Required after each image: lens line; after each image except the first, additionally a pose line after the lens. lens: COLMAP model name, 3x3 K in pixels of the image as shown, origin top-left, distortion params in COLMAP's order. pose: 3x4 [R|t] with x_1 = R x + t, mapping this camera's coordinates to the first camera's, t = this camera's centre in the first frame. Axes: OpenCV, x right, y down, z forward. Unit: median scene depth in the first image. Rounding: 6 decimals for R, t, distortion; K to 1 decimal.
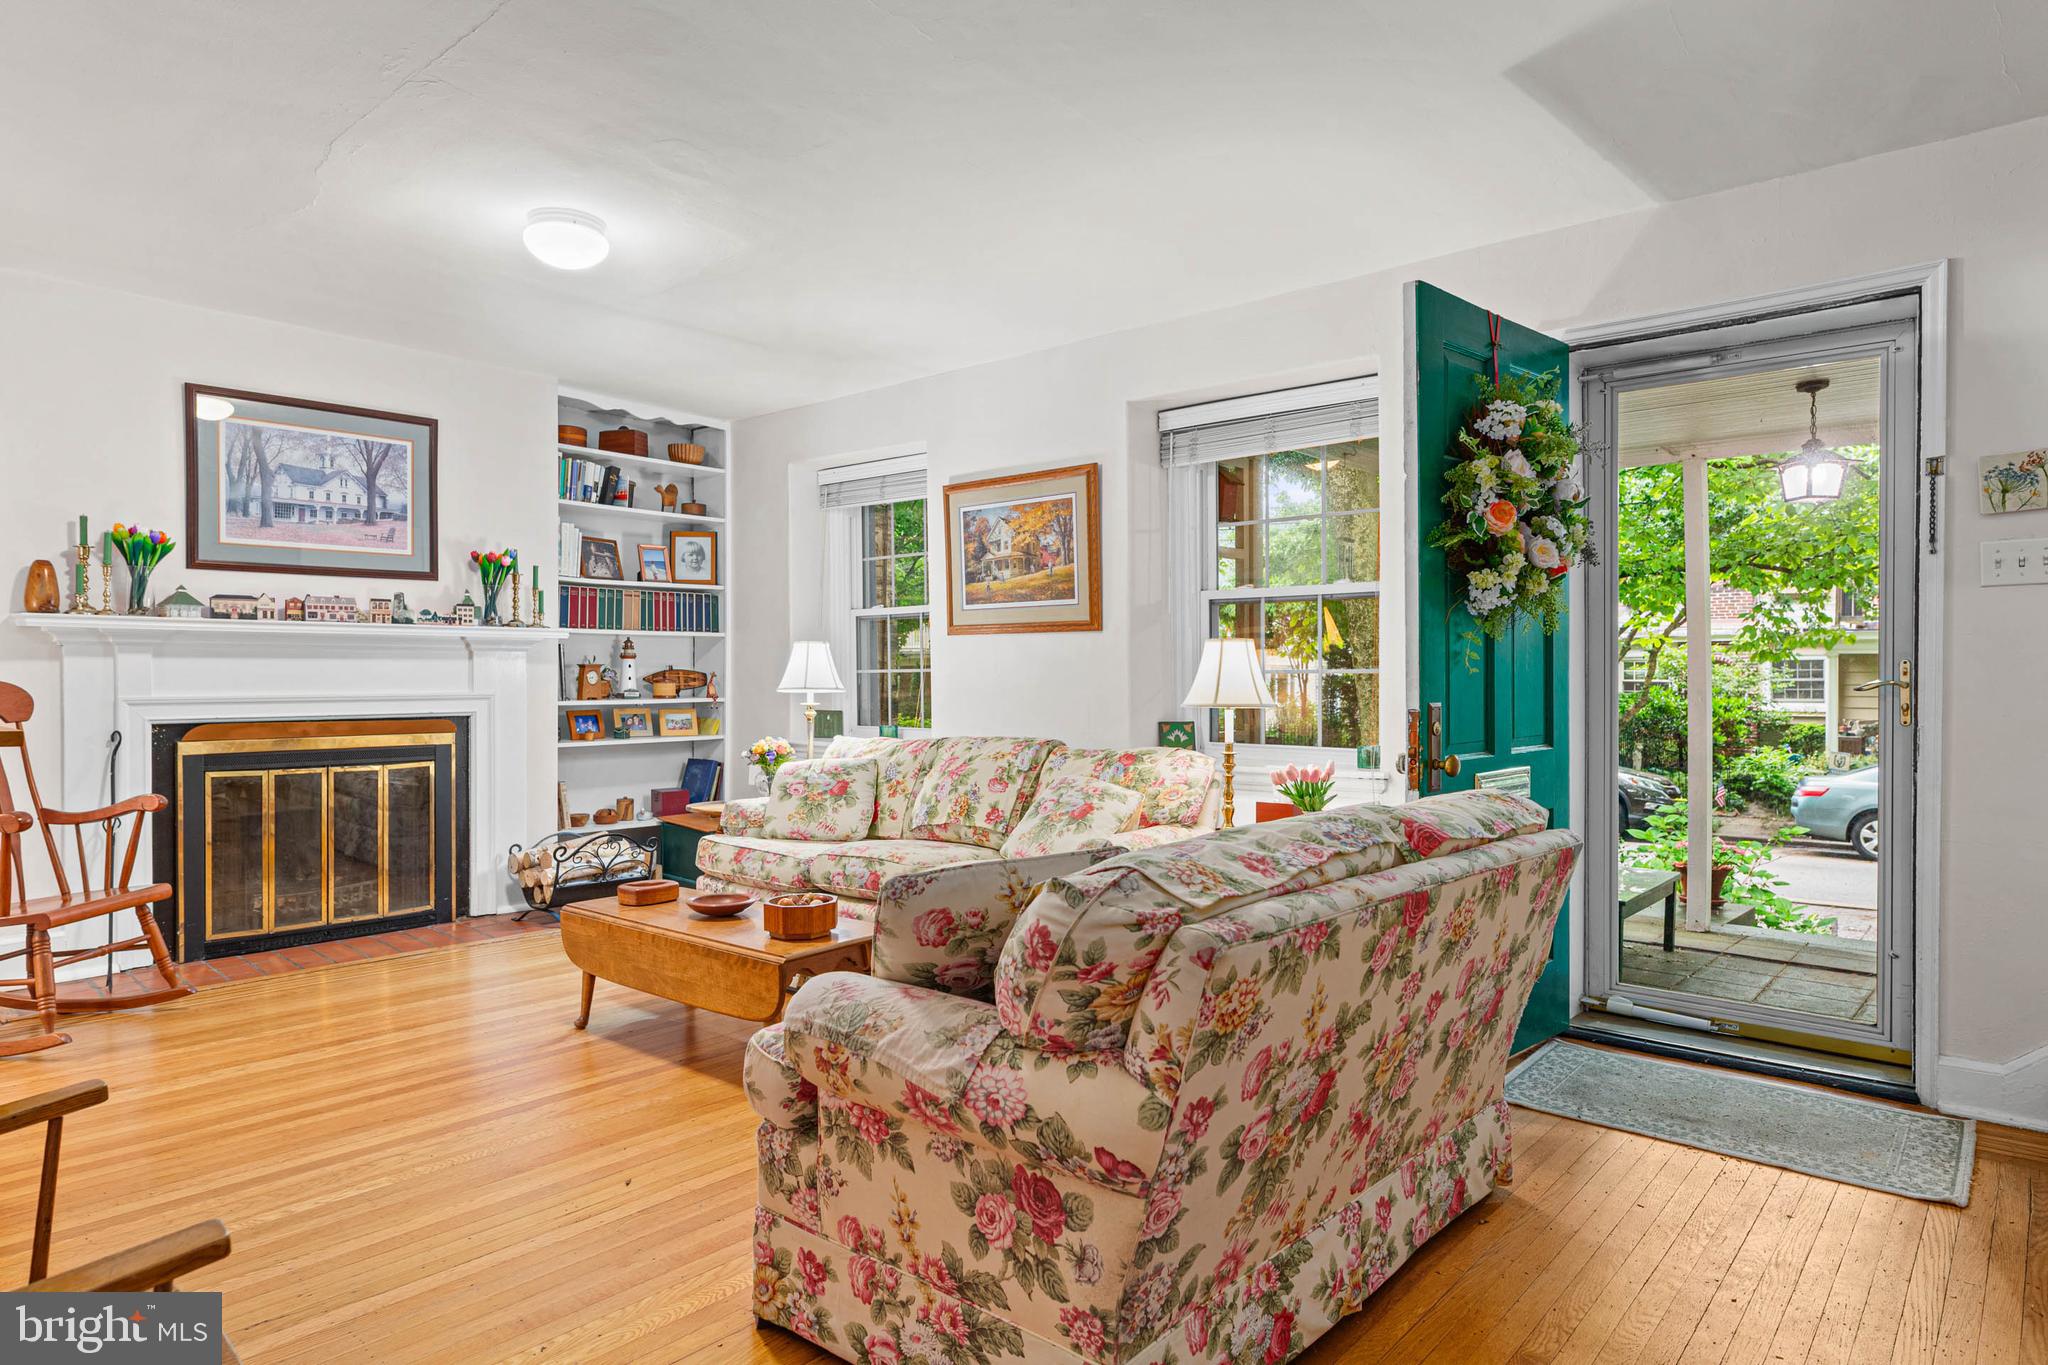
lens RADIAL K [[1189.9, 0, 1023.5], [0, 1189.9, 675.6], [0, 0, 1]] dist [-0.000805, 0.001430]
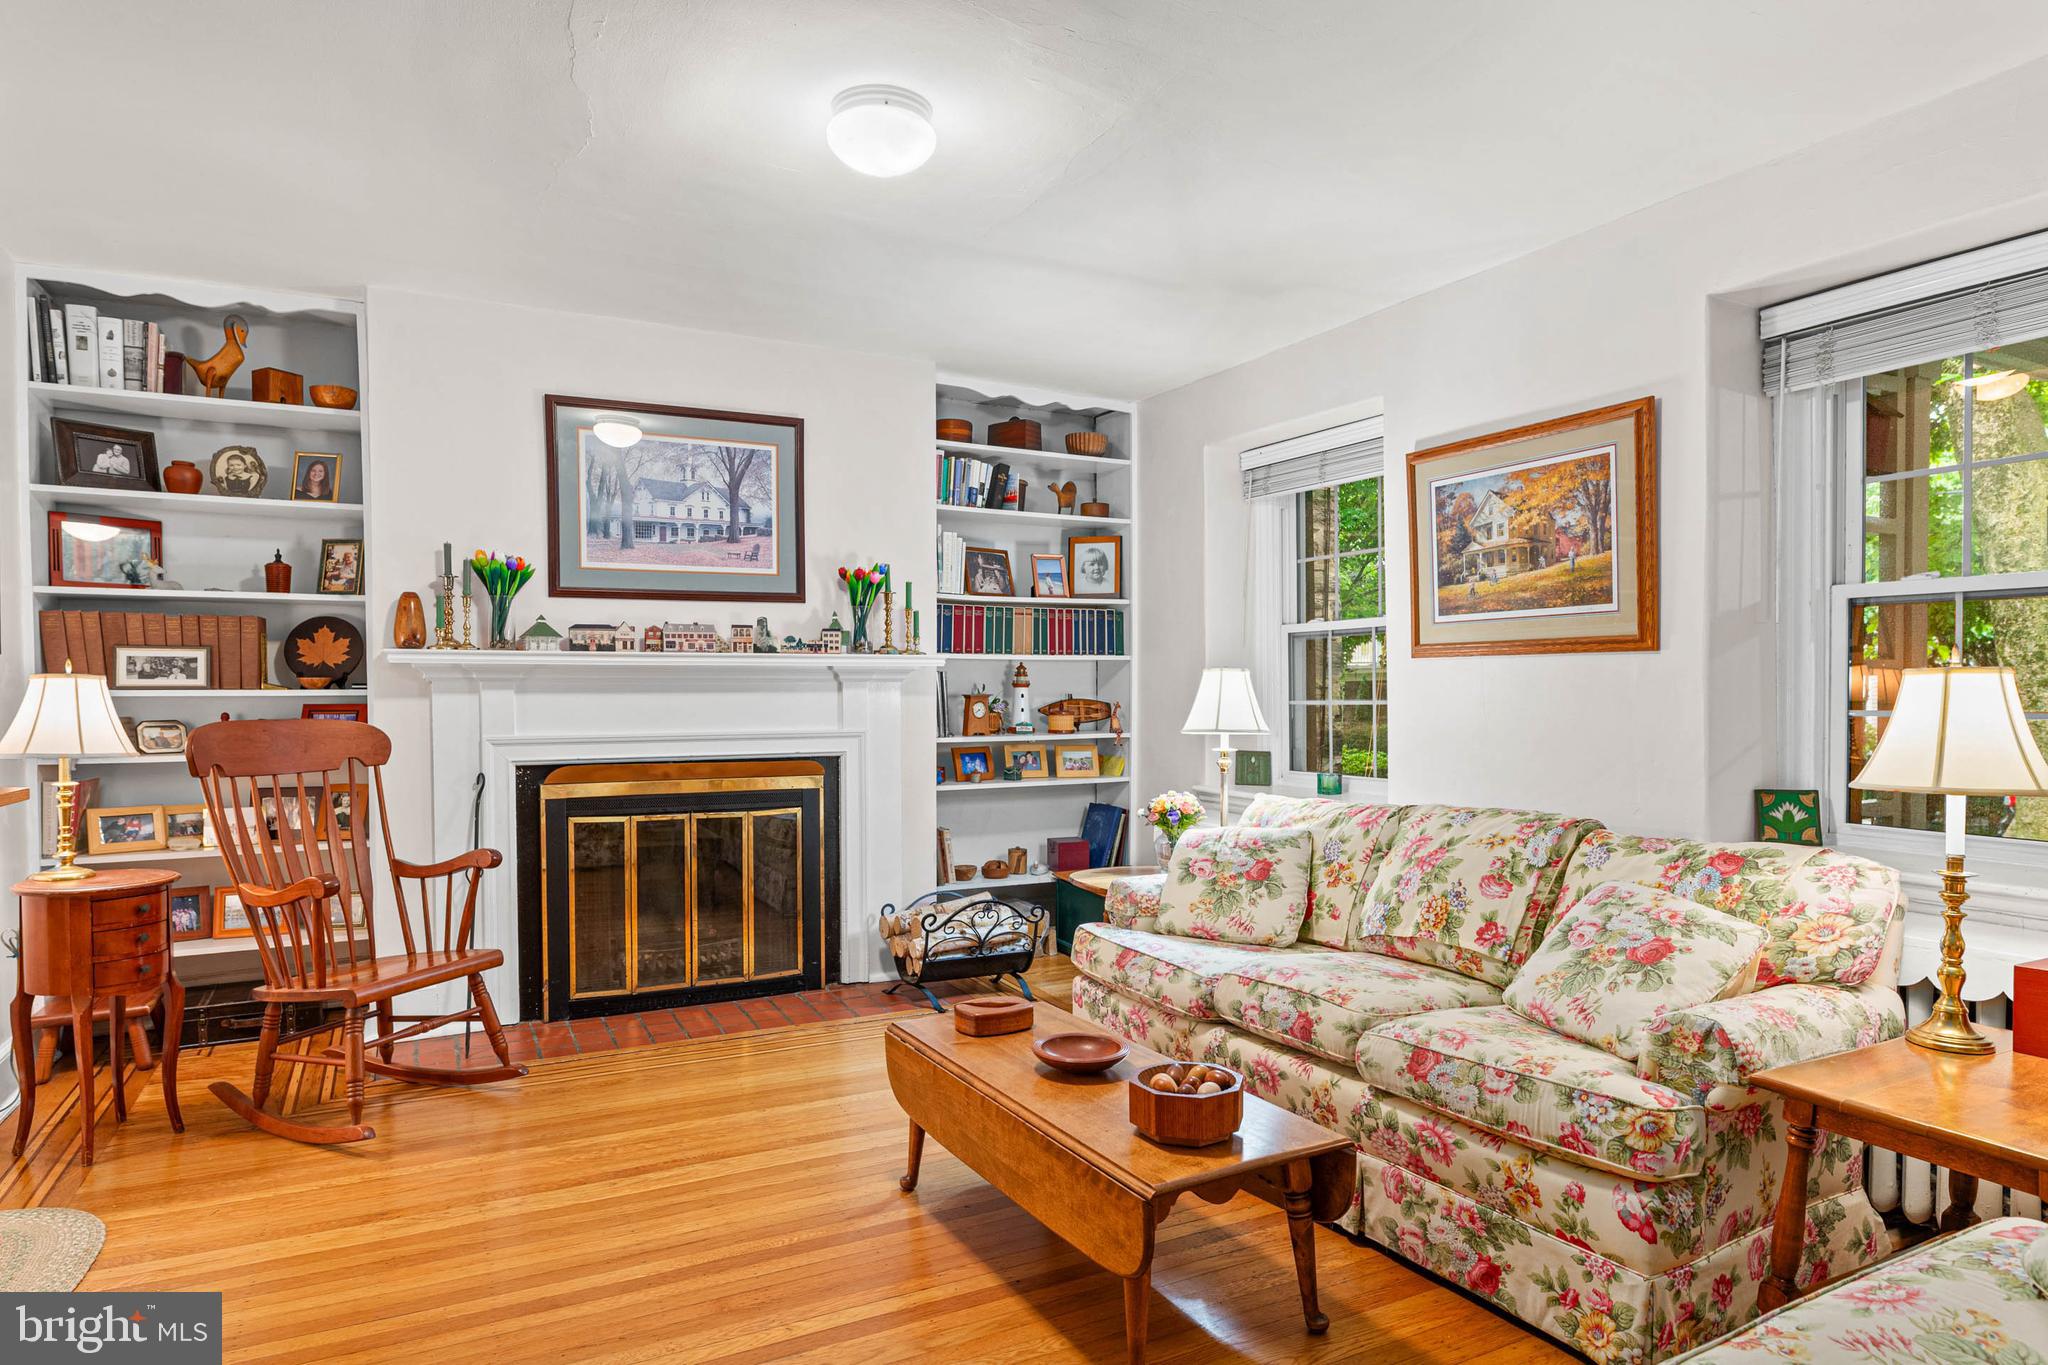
lens RADIAL K [[1189.9, 0, 1023.0], [0, 1189.9, 716.8], [0, 0, 1]] dist [-0.000805, 0.001430]
pose [[0.933147, 0.006720, -0.359431, -0.025800], [0.001830, 0.999724, 0.023443, -0.016605], [0.359489, -0.022533, 0.932877, 0.249103]]
